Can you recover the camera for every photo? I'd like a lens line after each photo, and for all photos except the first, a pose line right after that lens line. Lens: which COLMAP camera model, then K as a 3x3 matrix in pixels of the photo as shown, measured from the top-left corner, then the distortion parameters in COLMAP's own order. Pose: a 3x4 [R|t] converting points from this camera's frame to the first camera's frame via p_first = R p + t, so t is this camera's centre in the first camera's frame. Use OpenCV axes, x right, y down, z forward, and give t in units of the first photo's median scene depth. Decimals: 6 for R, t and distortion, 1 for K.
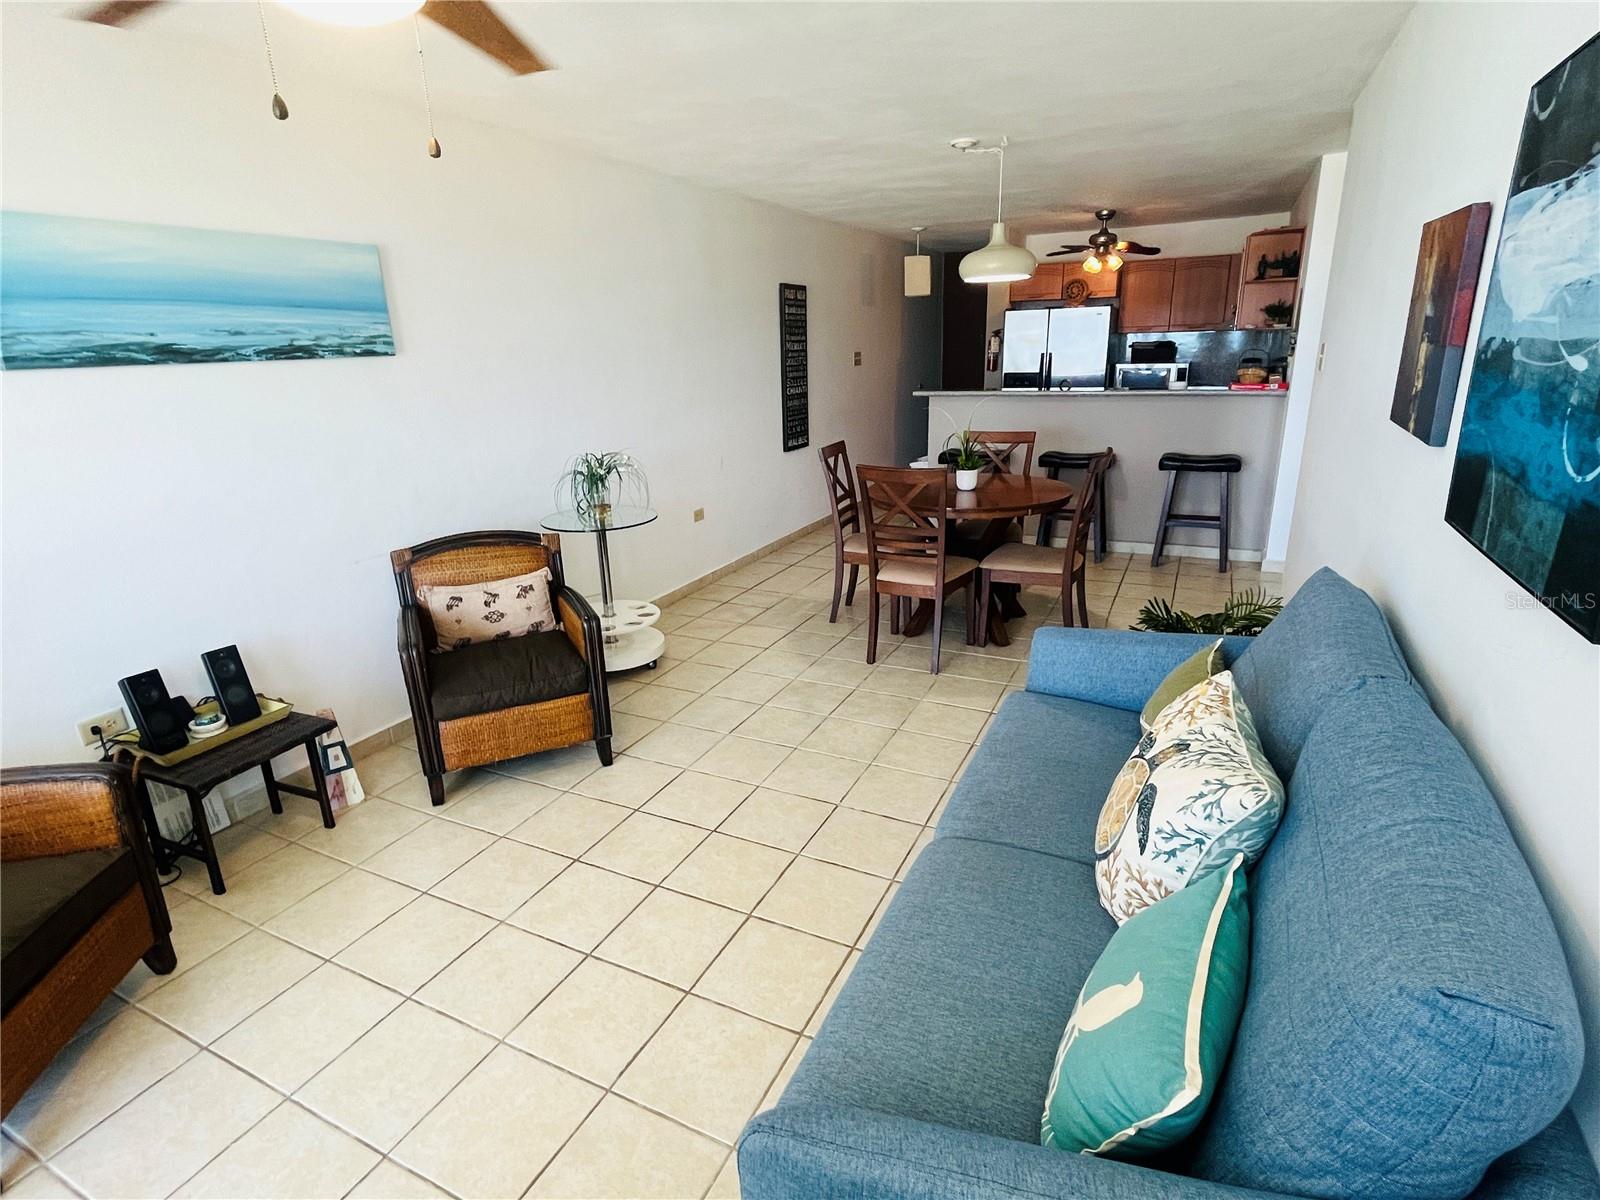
lens RADIAL K [[819.6, 0, 792.7], [0, 819.6, 595.9], [0, 0, 1]] dist [0.000726, -0.000243]
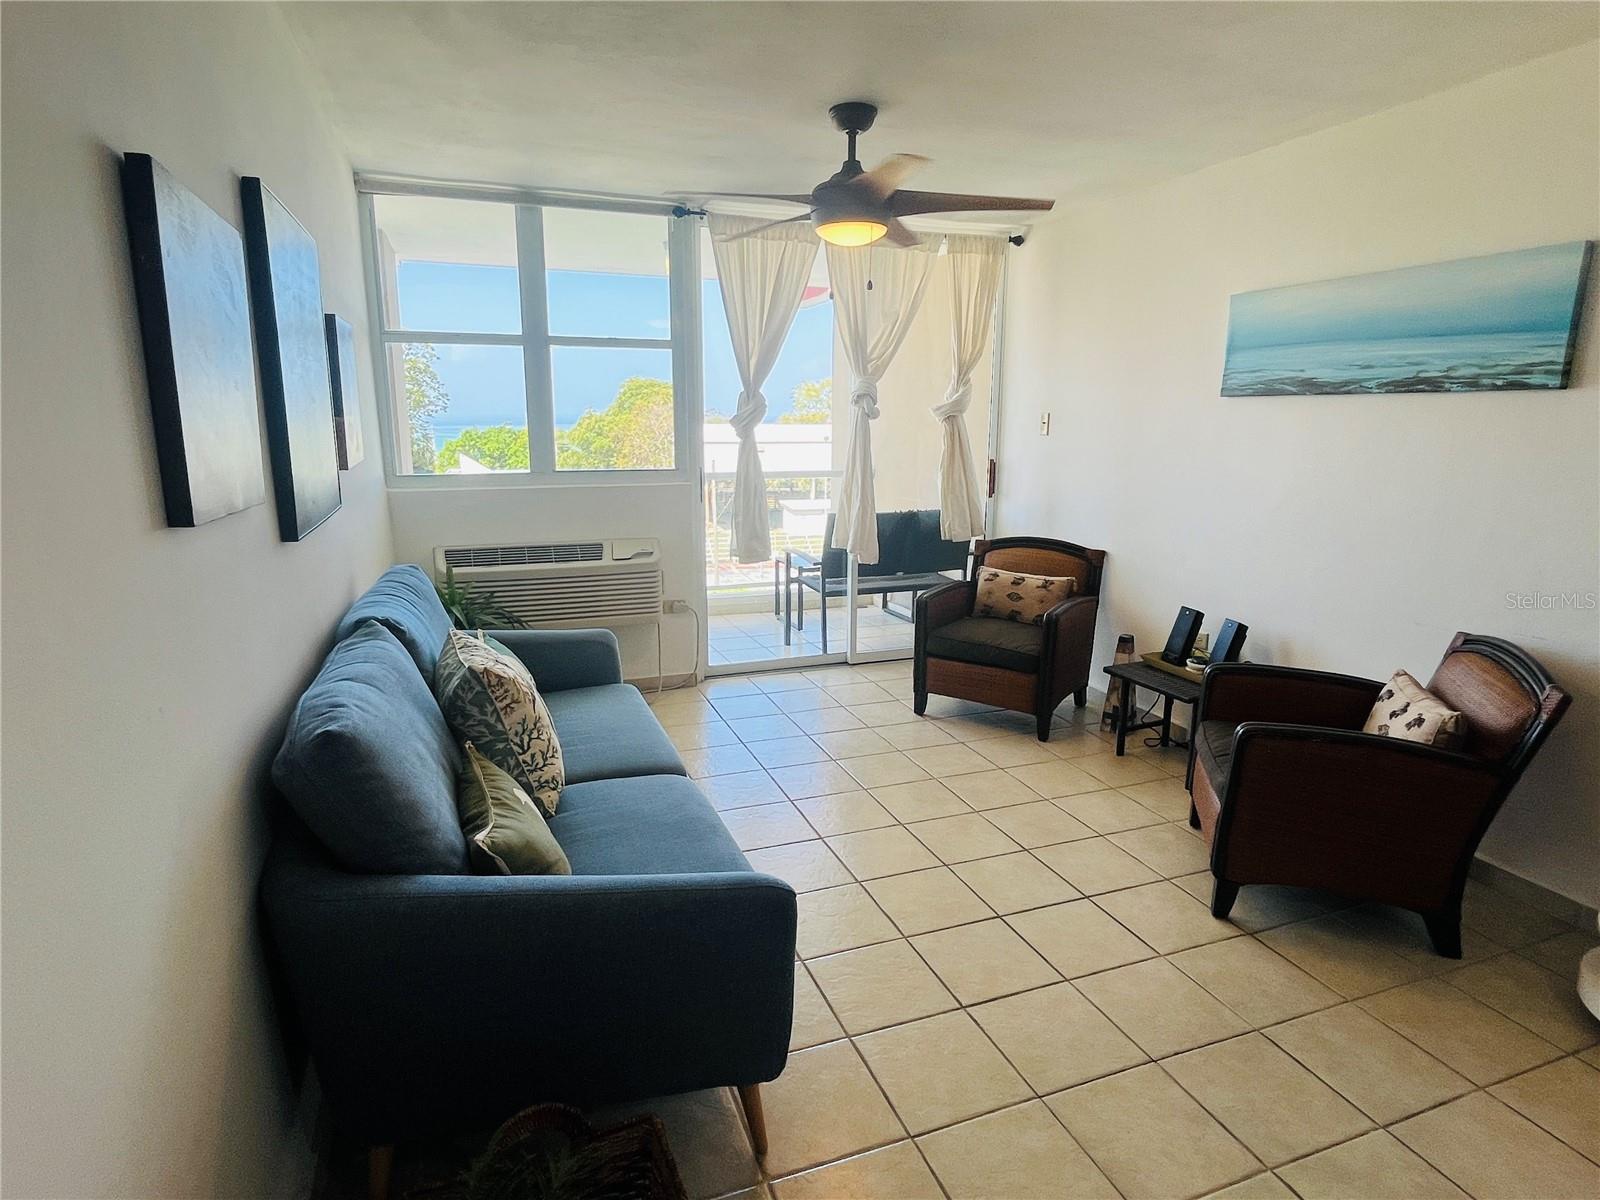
lens RADIAL K [[868.9, 0, 789.3], [0, 868.9, 603.7], [0, 0, 1]] dist [0.001803, -0.000581]
pose [[-0.689538, 0.180995, -0.701269, 0.415509], [-0.200371, 0.882802, 0.424867, -0.232051], [0.695981, 0.433476, -0.572459, 0.770537]]
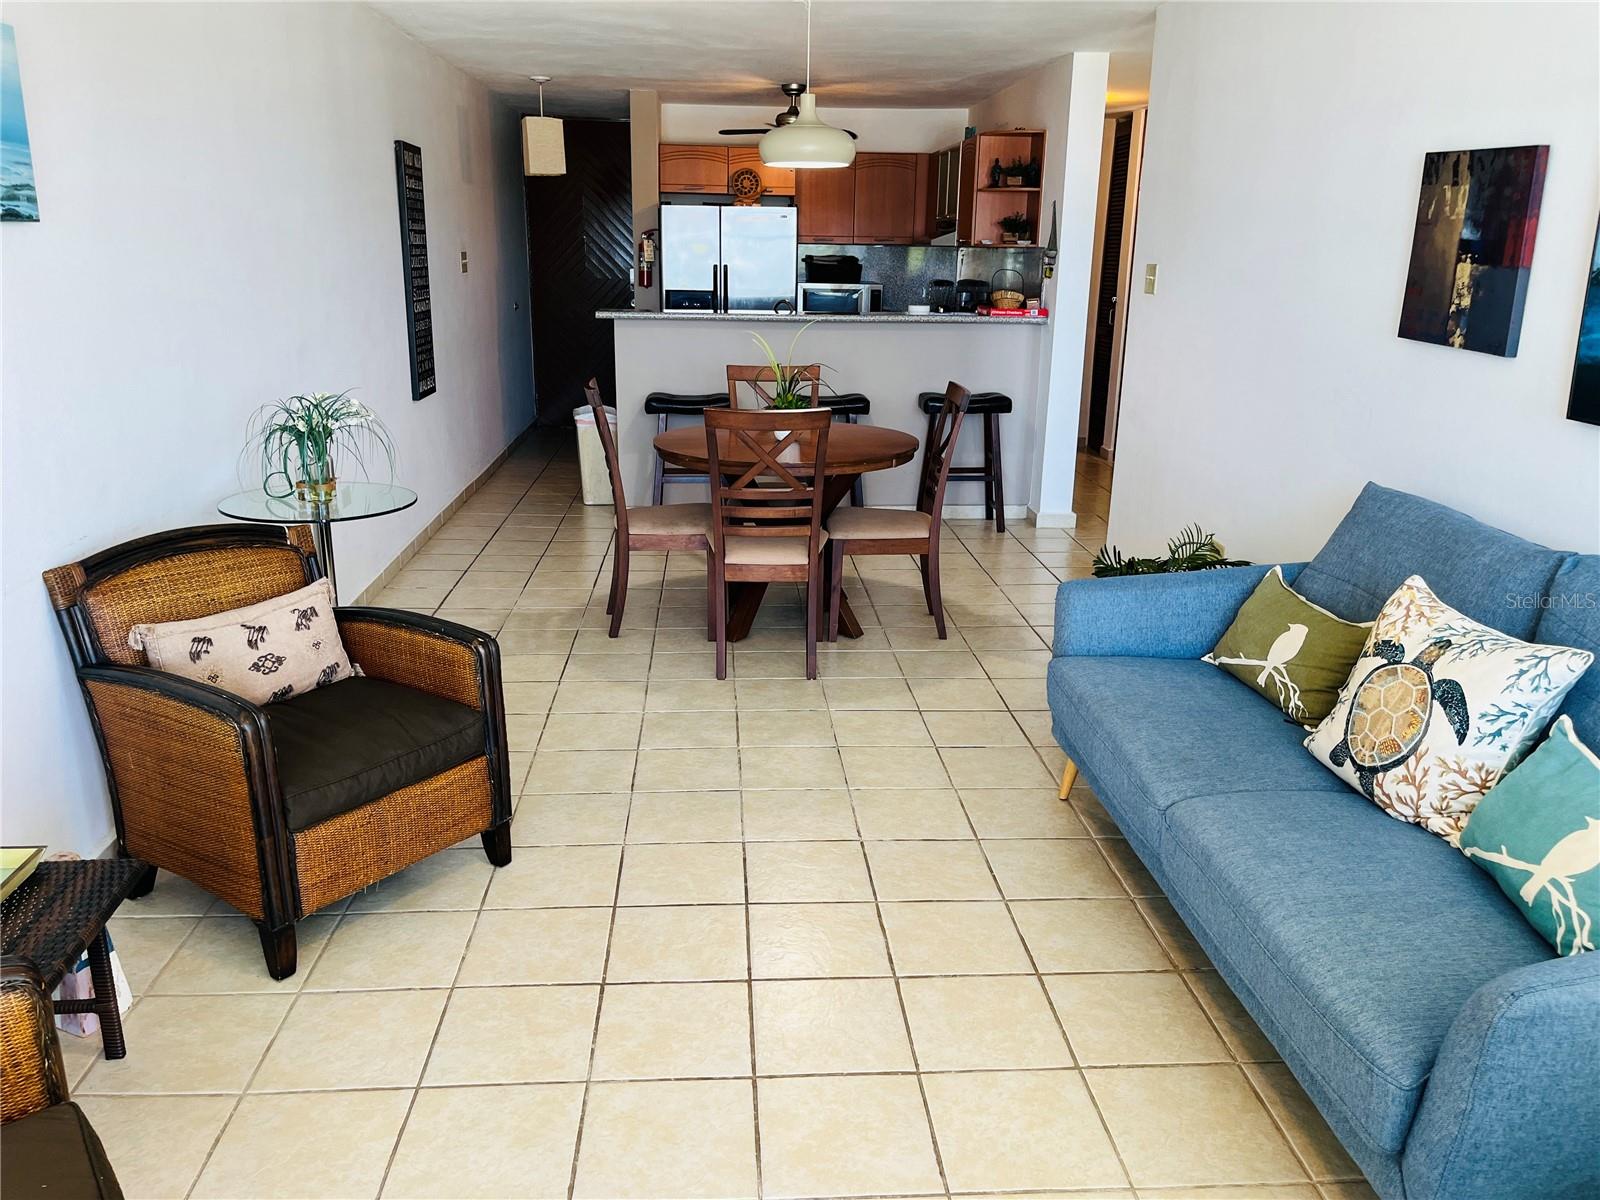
lens RADIAL K [[1219.2, 0, 798.7], [0, 1219.2, 600.8], [0, 0, 1]] dist [0.034774, -0.036313]
pose [[0.863738, -0.098392, 0.494243, -0.351131], [0.108172, 0.994093, 0.008859, 0.010099], [-0.492195, 0.045811, 0.869279, 0.017384]]
